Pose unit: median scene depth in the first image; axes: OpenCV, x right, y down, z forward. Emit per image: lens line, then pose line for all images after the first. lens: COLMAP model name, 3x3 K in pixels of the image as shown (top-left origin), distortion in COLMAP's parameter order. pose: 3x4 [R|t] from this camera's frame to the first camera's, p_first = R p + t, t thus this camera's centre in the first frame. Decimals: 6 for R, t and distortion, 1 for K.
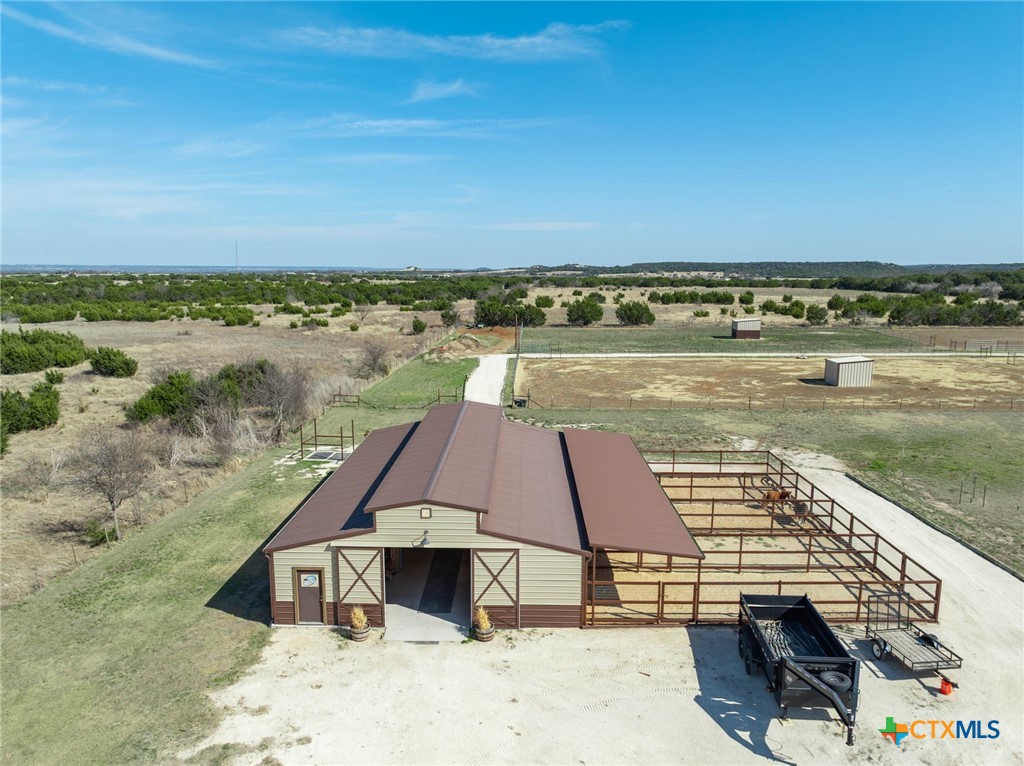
lens RADIAL K [[714.1, 0, 516.7], [0, 714.1, 381.1], [0, 0, 1]] dist [-0.033819, 0.020193]
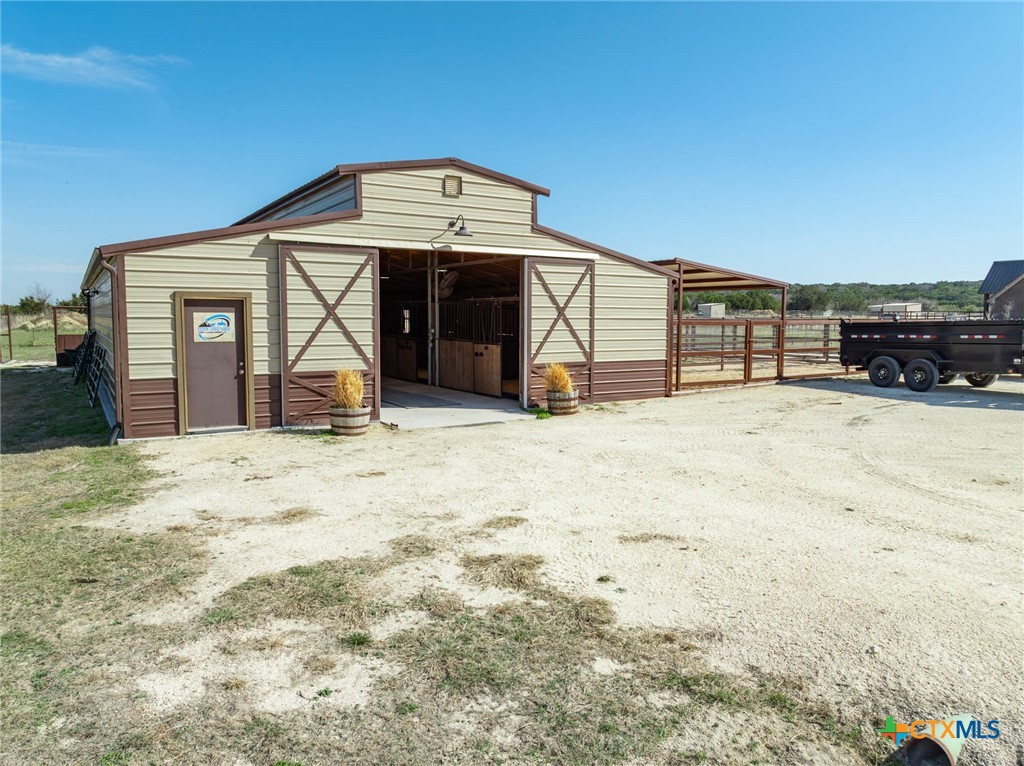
lens RADIAL K [[714.1, 0, 503.7], [0, 714.1, 377.4], [0, 0, 1]] dist [-0.033819, 0.020193]
pose [[0.839283, -0.040936, 0.542152, -0.385366], [0.086305, 0.994549, -0.058509, 0.357696], [-0.536802, 0.095896, 0.838241, 0.541231]]
